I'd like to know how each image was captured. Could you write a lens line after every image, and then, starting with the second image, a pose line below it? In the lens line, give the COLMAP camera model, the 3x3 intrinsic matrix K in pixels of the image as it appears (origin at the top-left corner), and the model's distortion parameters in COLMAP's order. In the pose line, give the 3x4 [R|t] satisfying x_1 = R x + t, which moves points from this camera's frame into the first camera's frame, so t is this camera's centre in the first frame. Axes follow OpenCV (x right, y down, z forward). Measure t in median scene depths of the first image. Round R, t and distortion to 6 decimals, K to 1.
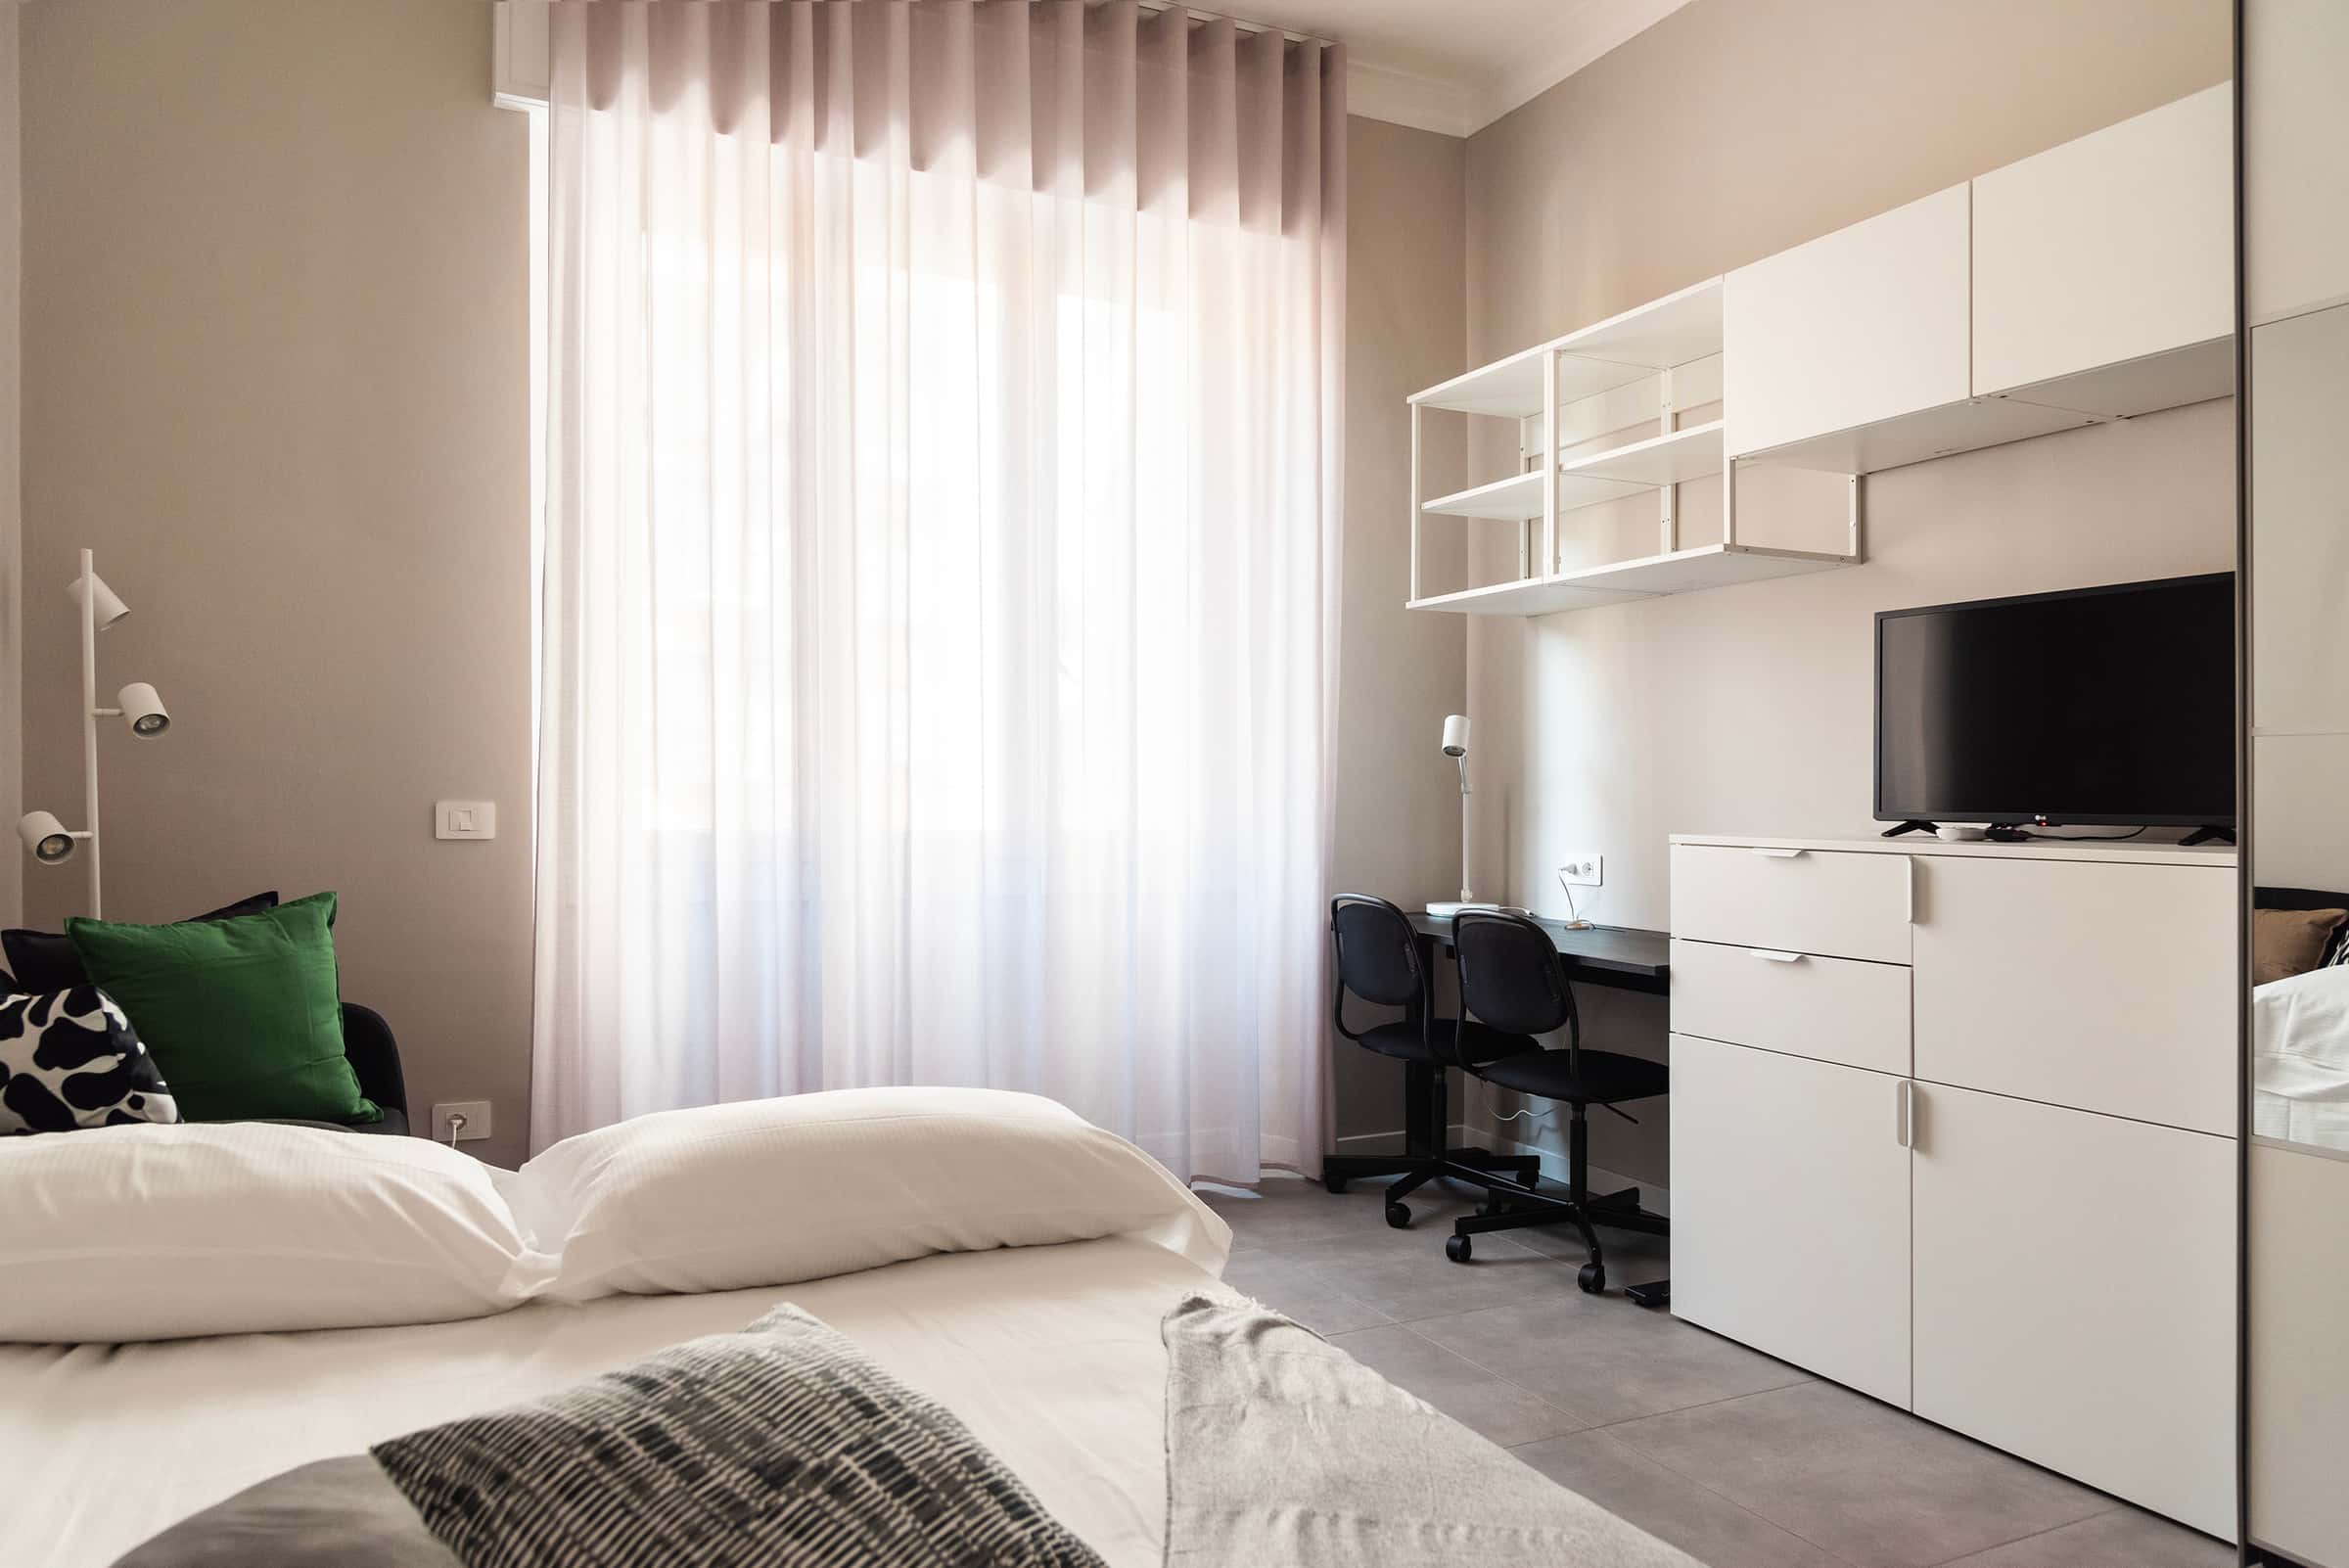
lens RADIAL K [[1622.6, 0, 1144.1], [0, 1622.6, 798.4], [0, 0, 1]] dist [0.001241, -0.006303]
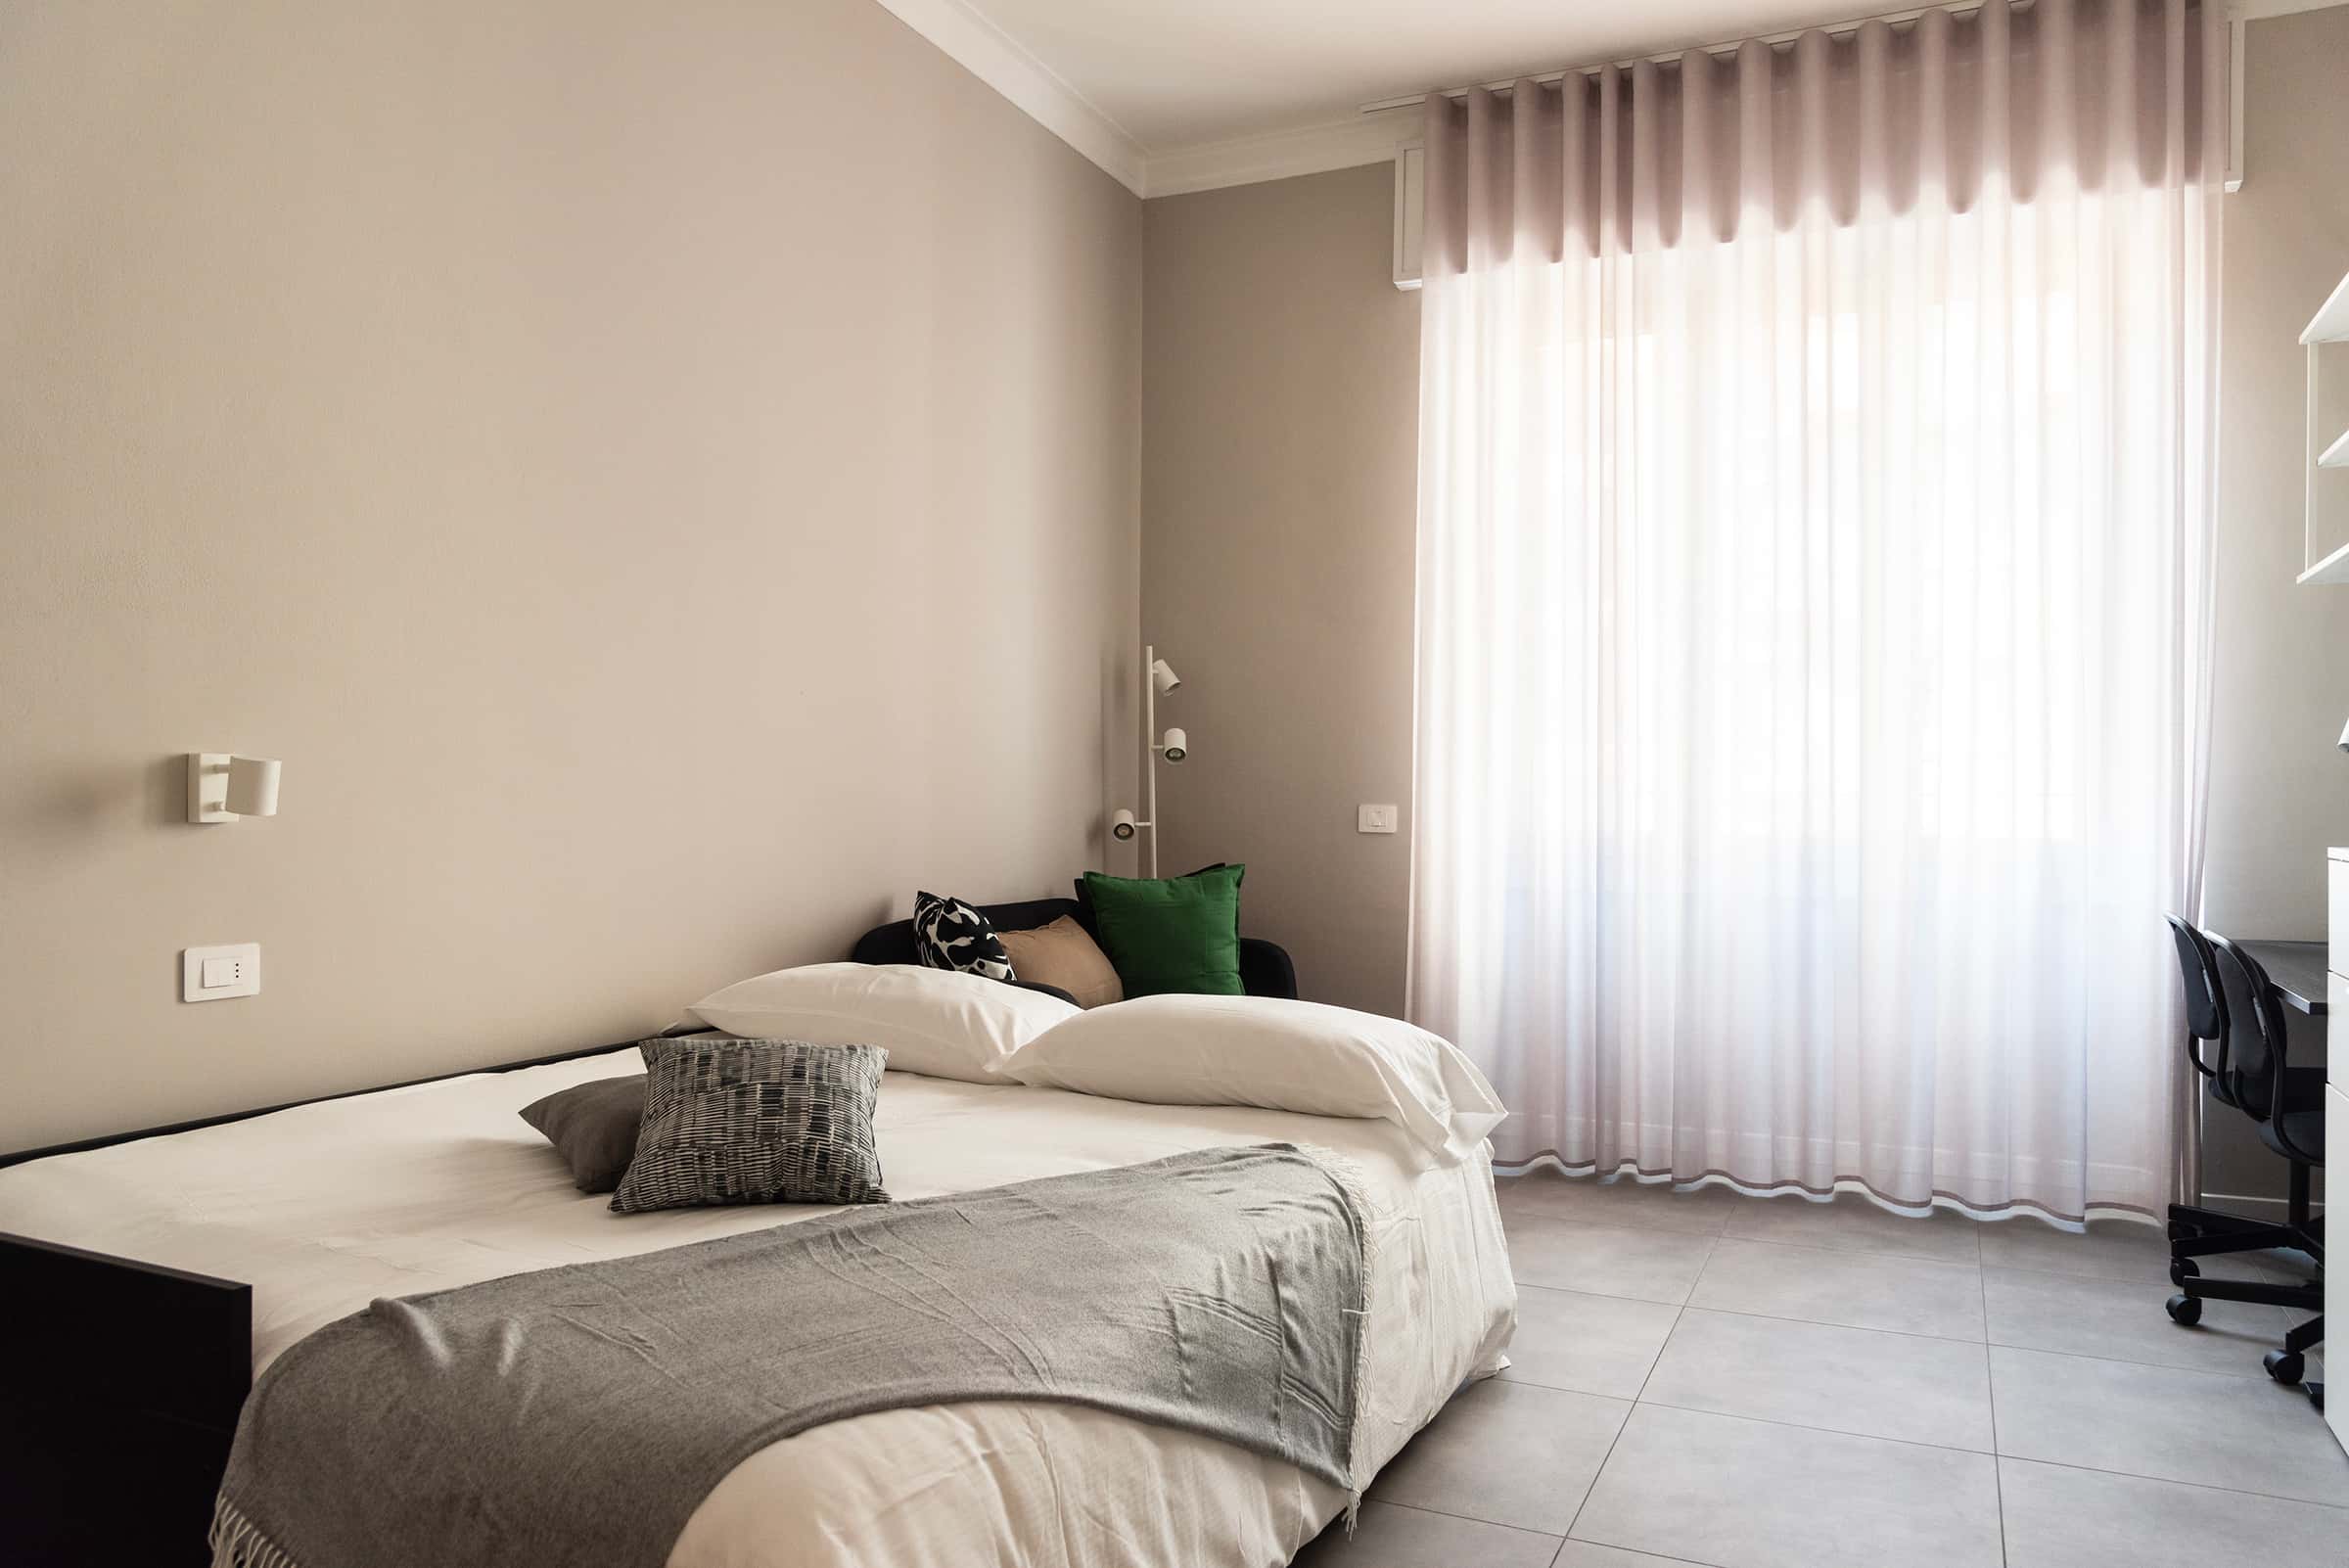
lens RADIAL K [[1622.6, 0, 1144.1], [0, 1622.6, 798.4], [0, 0, 1]] dist [0.001241, -0.006303]
pose [[0.626626, 0.001364, -0.779319, 0.580944], [-0.005534, 0.999981, -0.002700, 0.001151], [0.779301, 0.006005, 0.626622, -0.009808]]
